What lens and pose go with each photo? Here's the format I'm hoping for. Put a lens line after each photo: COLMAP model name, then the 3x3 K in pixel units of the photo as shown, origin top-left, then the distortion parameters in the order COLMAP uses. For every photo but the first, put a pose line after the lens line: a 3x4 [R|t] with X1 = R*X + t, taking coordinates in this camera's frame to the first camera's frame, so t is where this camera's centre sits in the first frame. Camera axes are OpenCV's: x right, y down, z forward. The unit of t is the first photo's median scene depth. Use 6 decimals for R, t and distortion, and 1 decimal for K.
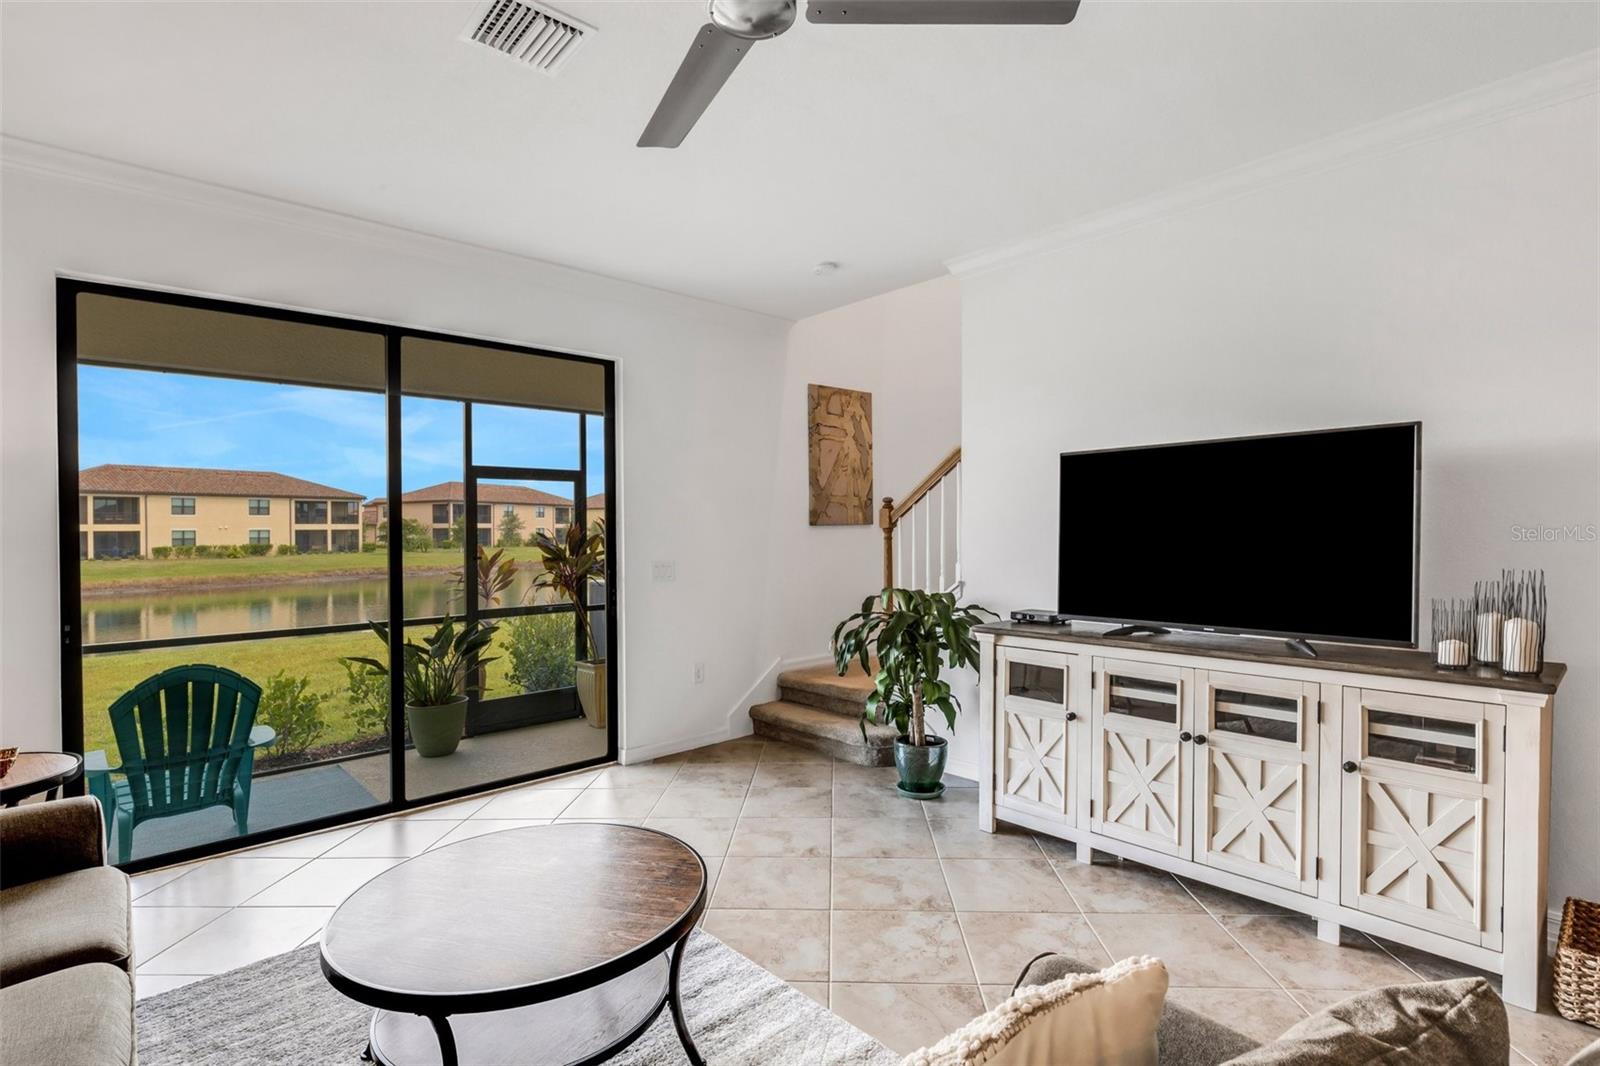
lens RADIAL K [[764.9, 0, 791.8], [0, 764.9, 536.8], [0, 0, 1]] dist [0.001994, -0.002836]
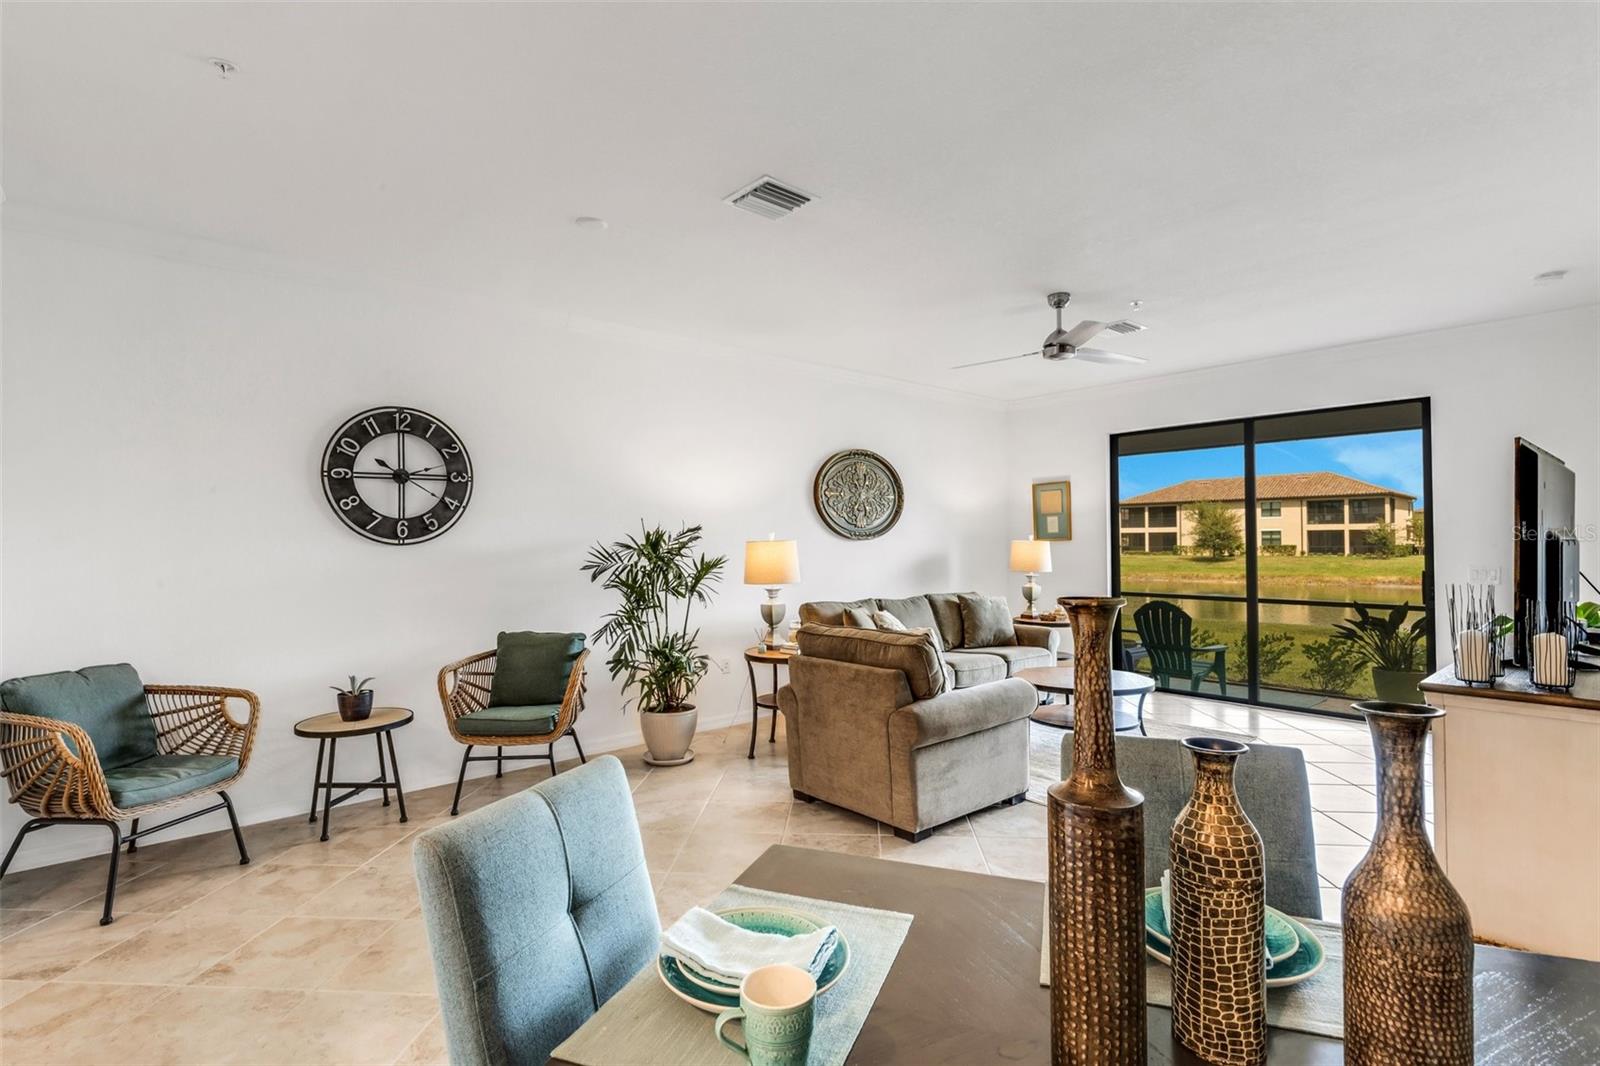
lens RADIAL K [[752.7, 0, 811.3], [0, 752.7, 528.4], [0, 0, 1]] dist [0.007027, -0.001273]
pose [[-0.002303, -0.003264, -0.999992, 0.778303], [-0.002781, 0.999991, -0.003258, -0.013344], [0.999993, 0.002774, -0.002312, 0.024977]]
